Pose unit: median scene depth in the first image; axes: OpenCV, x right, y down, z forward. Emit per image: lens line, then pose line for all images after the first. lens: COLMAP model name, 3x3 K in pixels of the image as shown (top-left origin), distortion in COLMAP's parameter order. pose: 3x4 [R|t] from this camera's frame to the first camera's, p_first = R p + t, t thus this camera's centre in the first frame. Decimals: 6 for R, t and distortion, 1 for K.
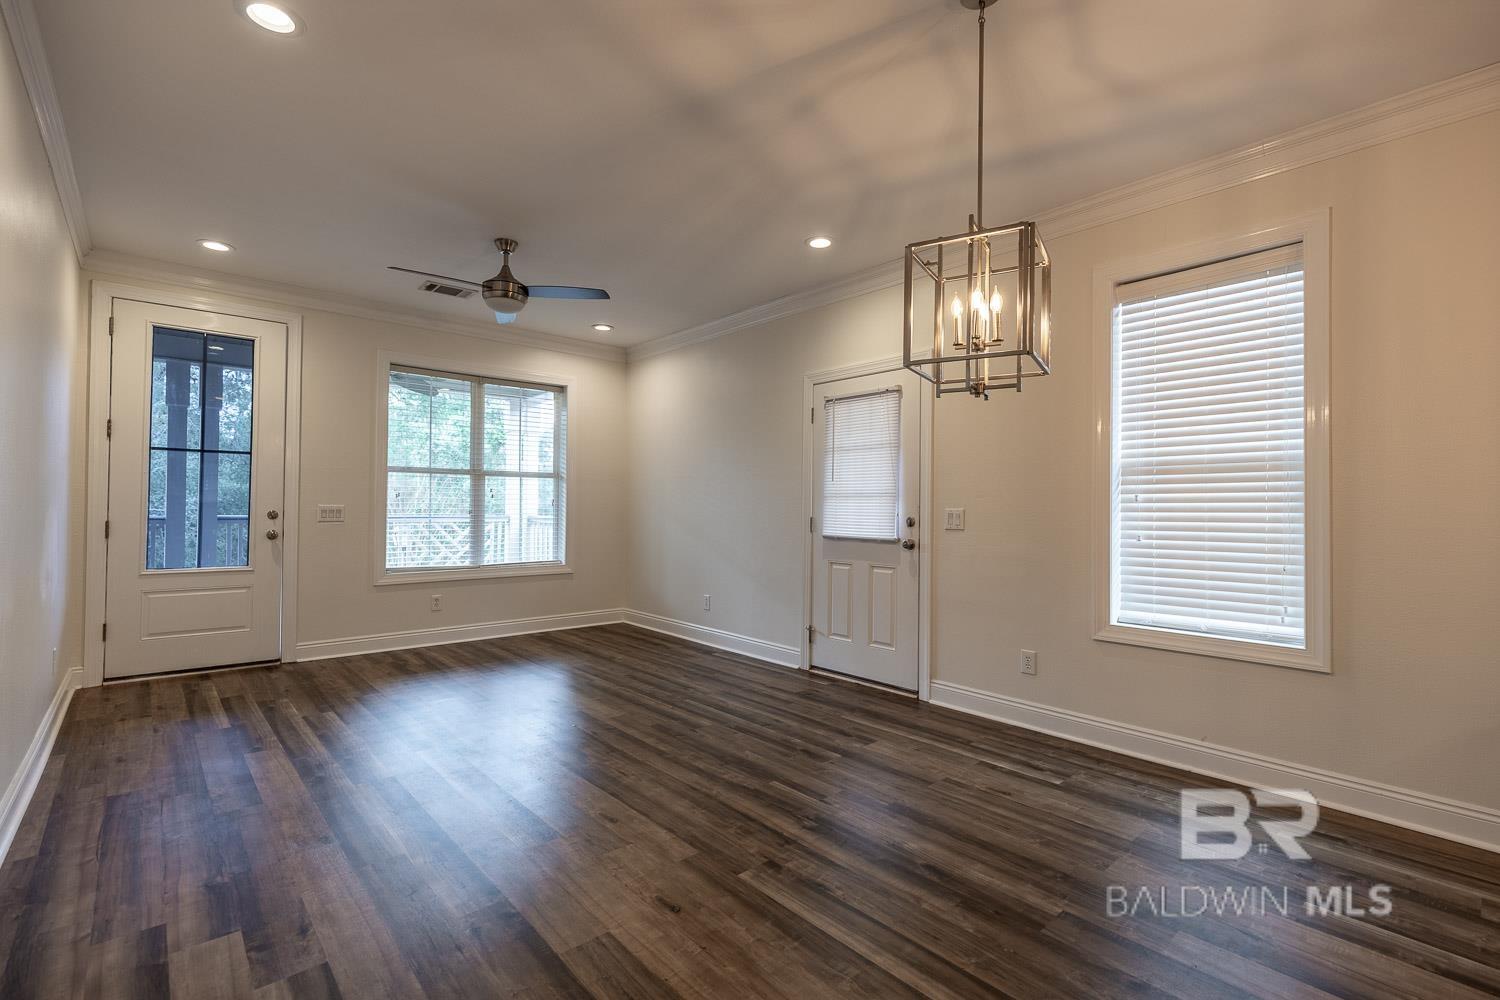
lens RADIAL K [[689.5, 0, 760.4], [0, 689.5, 497.7], [0, 0, 1]] dist [0.005841, -0.000253]
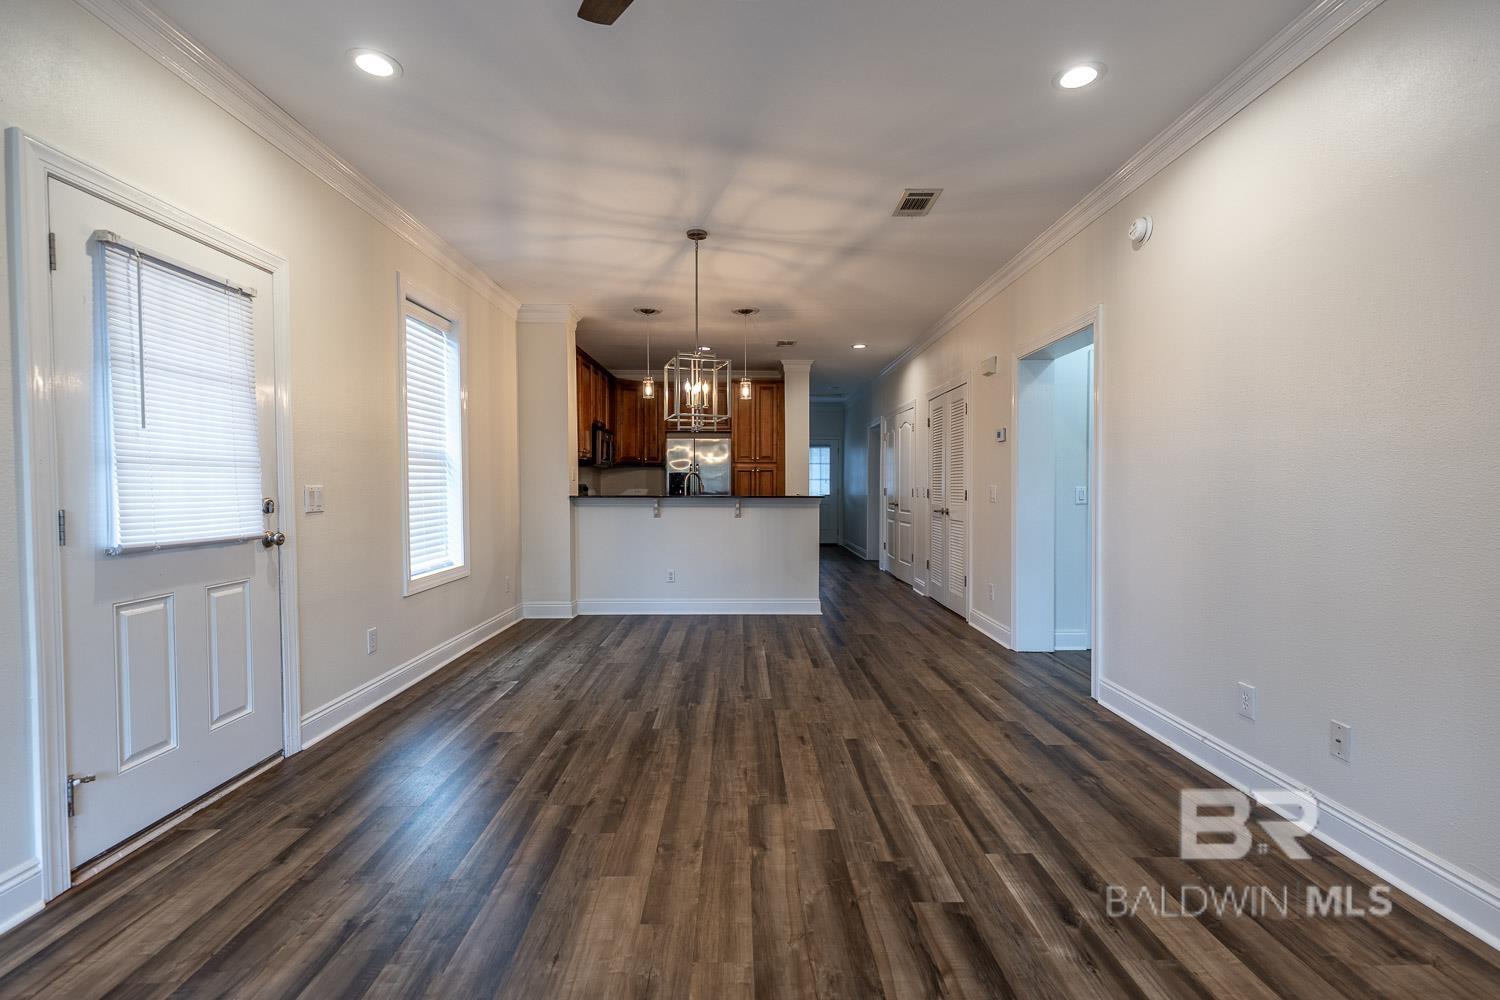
lens RADIAL K [[689.5, 0, 748.4], [0, 689.5, 504.0], [0, 0, 1]] dist [0.005841, -0.000253]
pose [[-0.757809, -0.025954, 0.651960, -0.568650], [-0.014931, 0.999637, 0.022440, 0.011320], [-0.652306, 0.007271, -0.757921, 1.208355]]
